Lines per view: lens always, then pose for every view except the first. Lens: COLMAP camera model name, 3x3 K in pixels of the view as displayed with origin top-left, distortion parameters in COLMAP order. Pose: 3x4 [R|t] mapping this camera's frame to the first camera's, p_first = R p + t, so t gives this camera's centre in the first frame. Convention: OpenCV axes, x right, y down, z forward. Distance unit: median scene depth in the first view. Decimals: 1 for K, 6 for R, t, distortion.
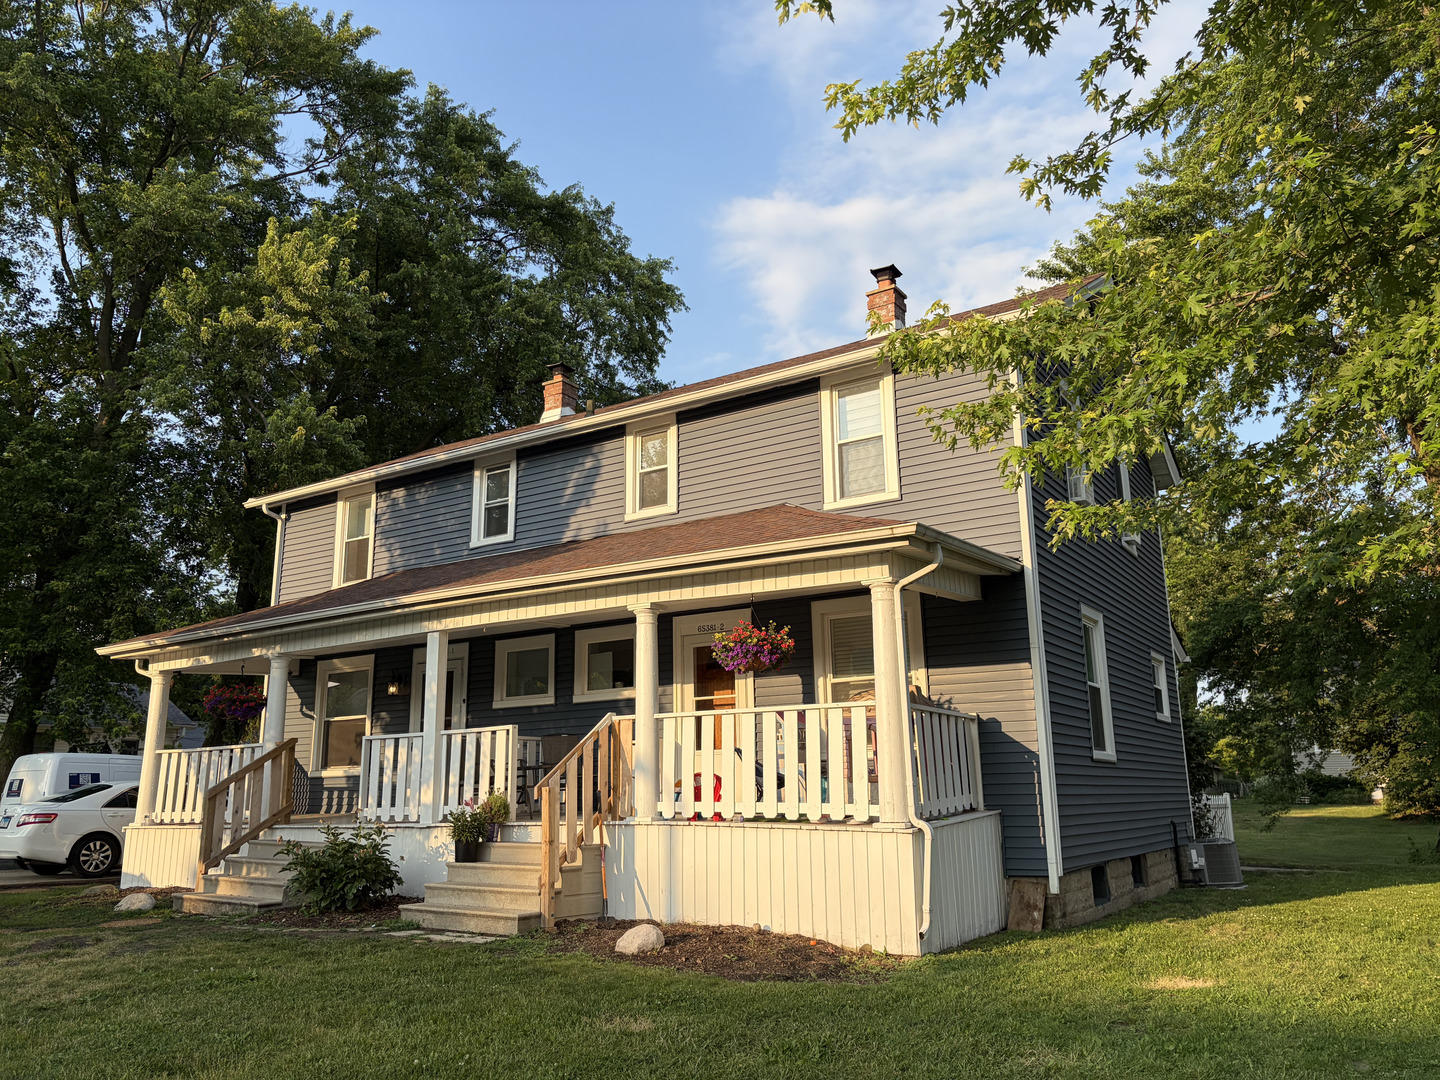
lens RADIAL K [[1083.8, 0, 720.3], [0, 1083.8, 537.1], [0, 0, 1]] dist [0.011510, 0.004882]
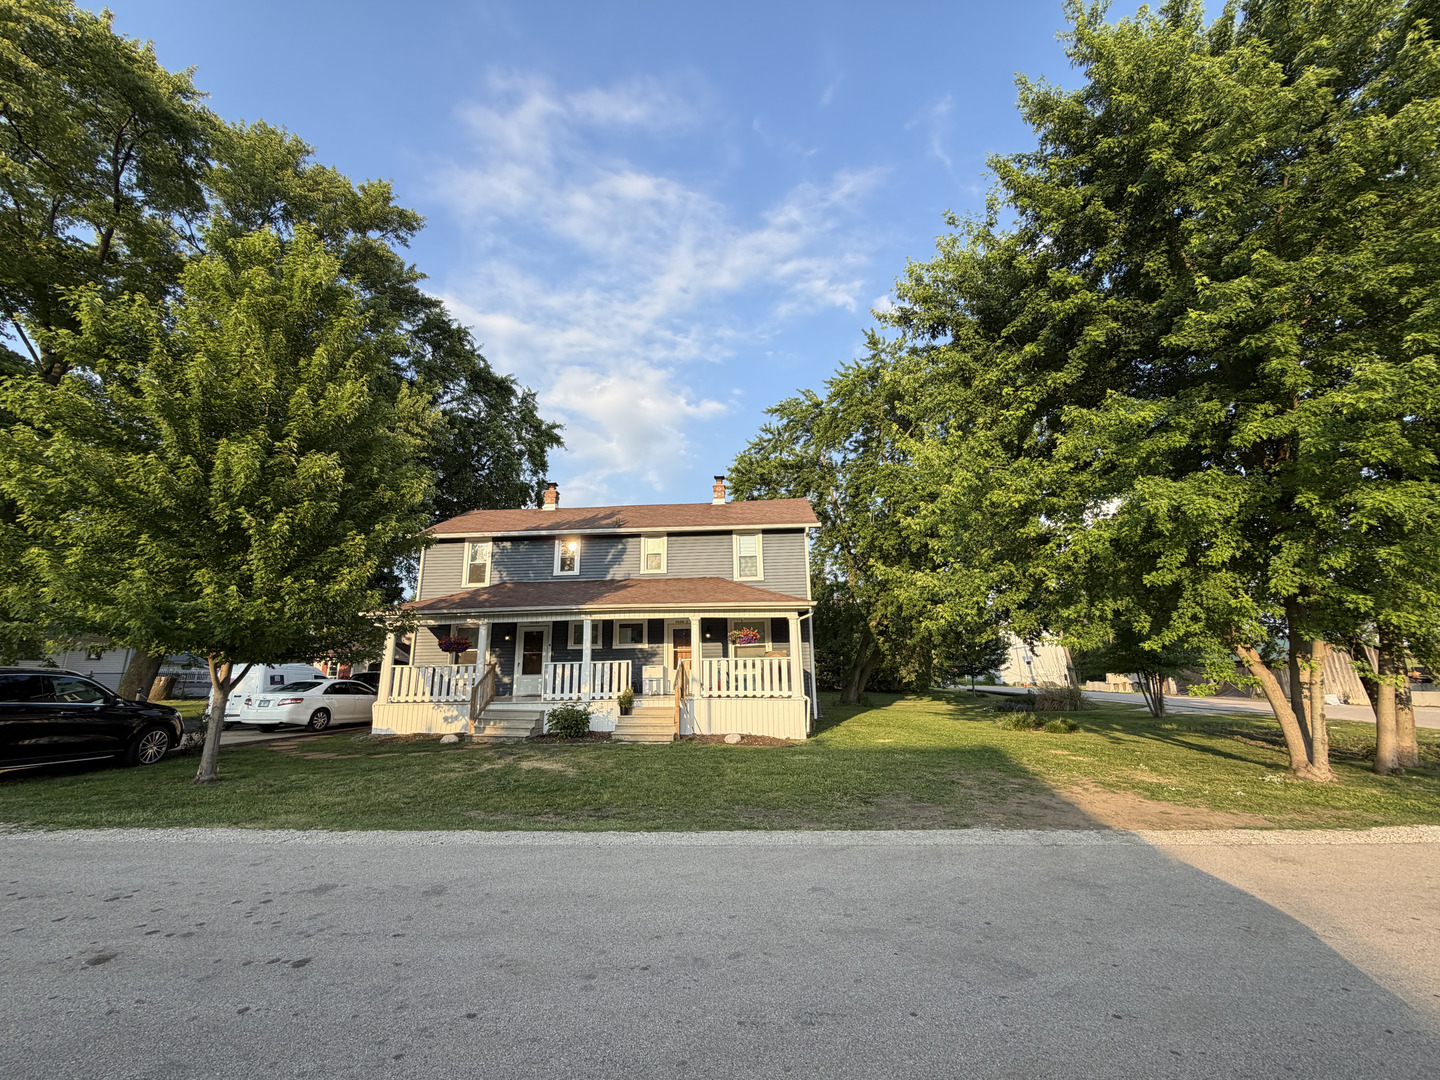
lens RADIAL K [[571.1, 0, 715.6], [0, 571.1, 543.1], [0, 0, 1]] dist [0.000921, -0.000188]
pose [[0.885696, 0.107755, 0.451588, -0.530676], [-0.105648, 0.993952, -0.029963, -0.063690], [-0.452085, -0.021171, 0.891724, -0.213255]]
